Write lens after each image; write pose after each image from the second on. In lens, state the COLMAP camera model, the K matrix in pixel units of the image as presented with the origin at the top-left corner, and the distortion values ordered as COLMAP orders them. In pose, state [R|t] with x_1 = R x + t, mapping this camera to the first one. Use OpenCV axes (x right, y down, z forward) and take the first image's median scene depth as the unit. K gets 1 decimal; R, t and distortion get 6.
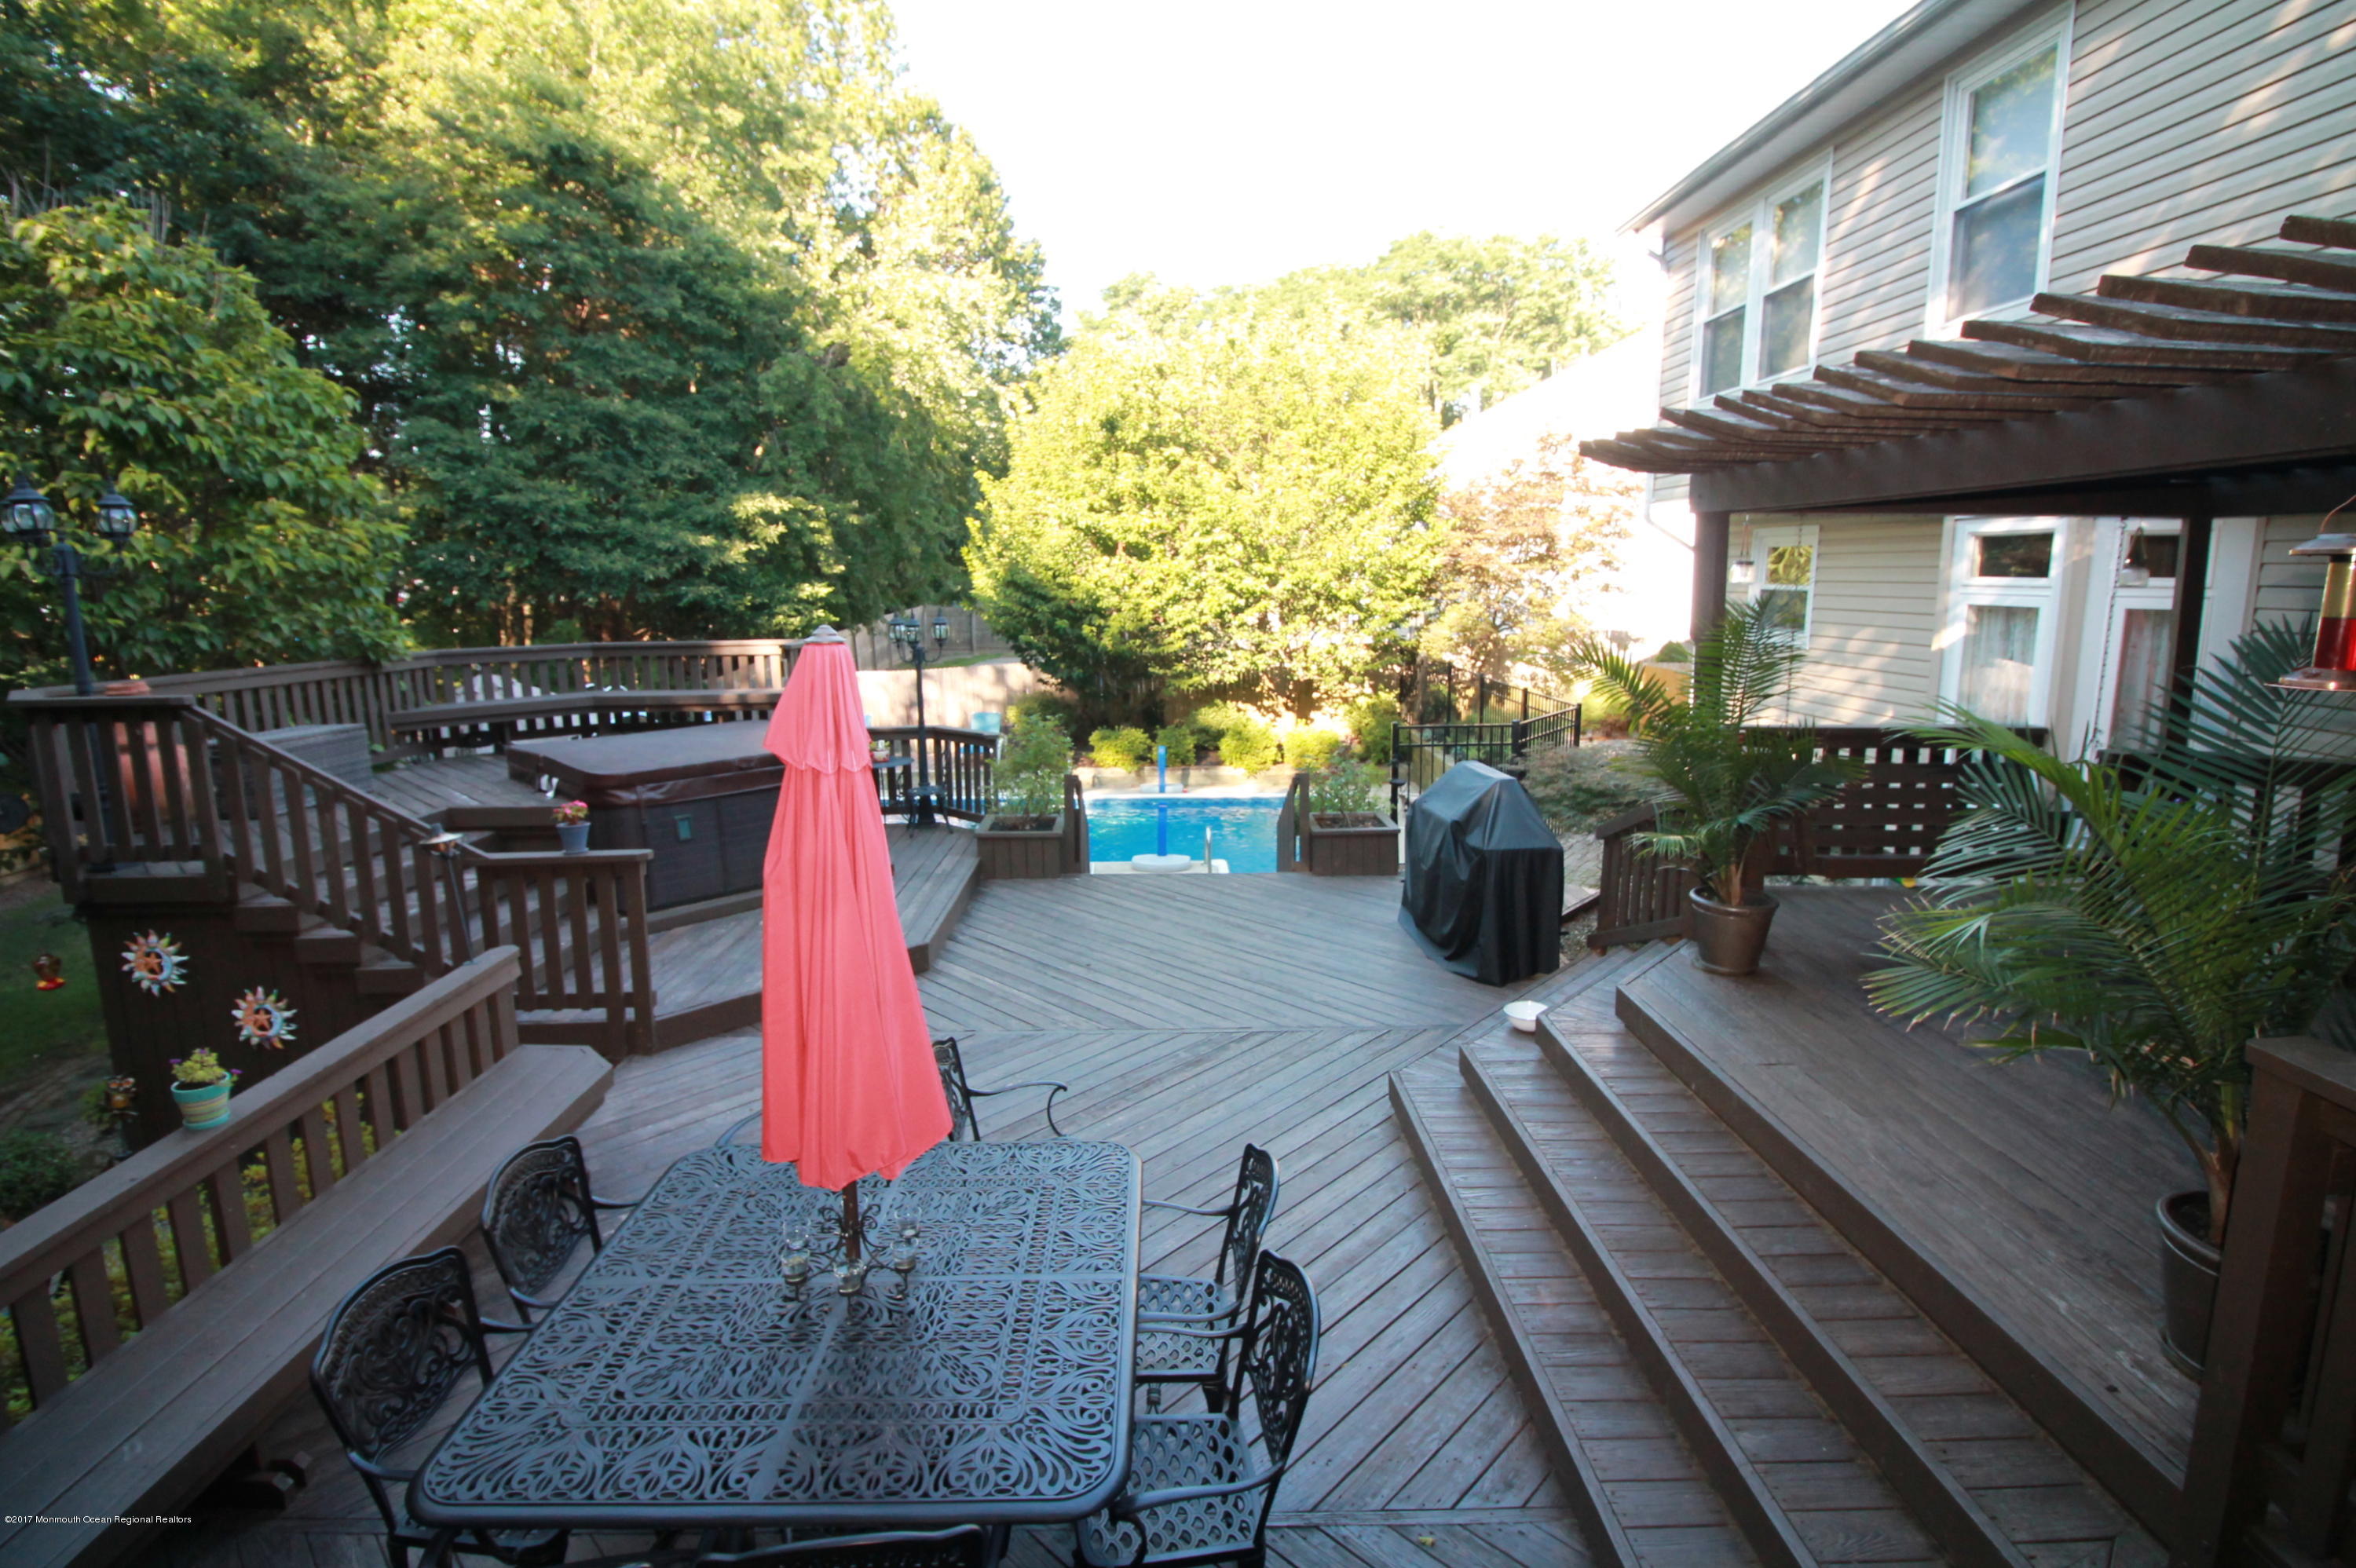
lens RADIAL K [[1152.7, 0, 1178.0], [0, 1152.7, 784.0], [0, 0, 1]] dist [0.002138, -0.013915]
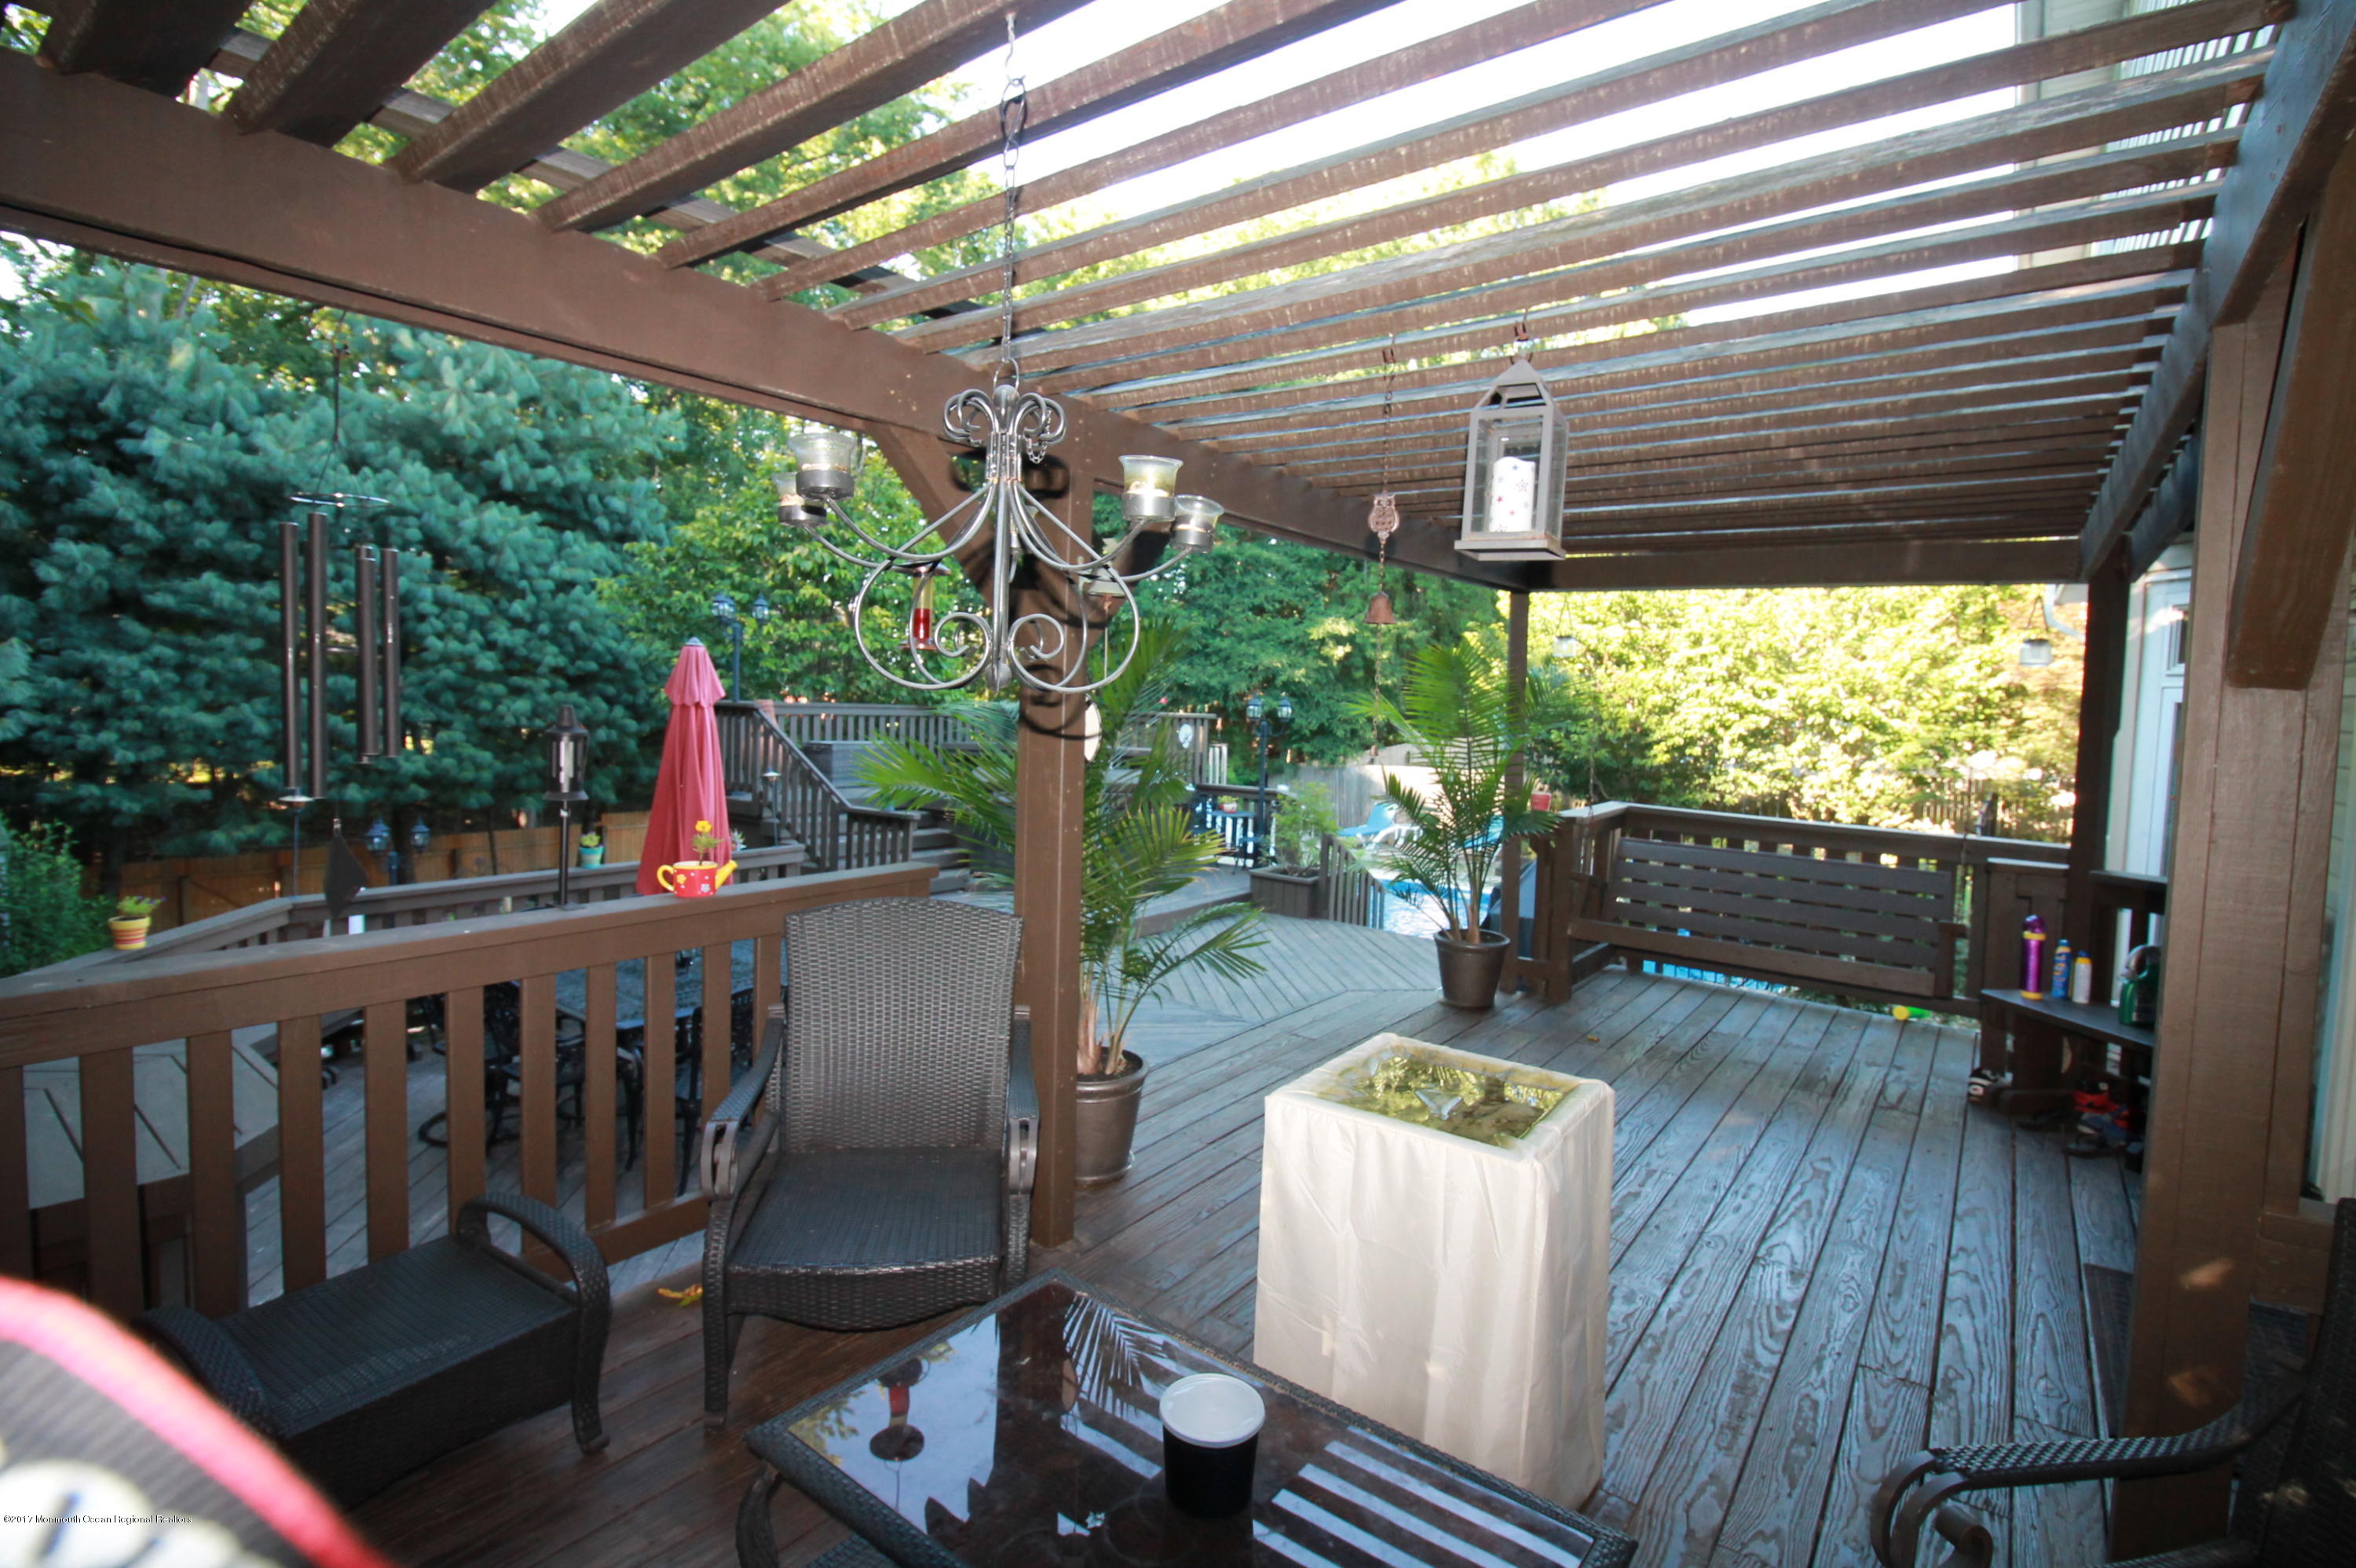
lens RADIAL K [[1152.7, 0, 1178.0], [0, 1152.7, 784.0], [0, 0, 1]] dist [0.002138, -0.013915]
pose [[0.773193, 0.068567, -0.630453, 0.218368], [-0.147913, 0.986217, -0.074143, 0.023424], [0.616679, 0.150580, 0.772679, 0.004695]]
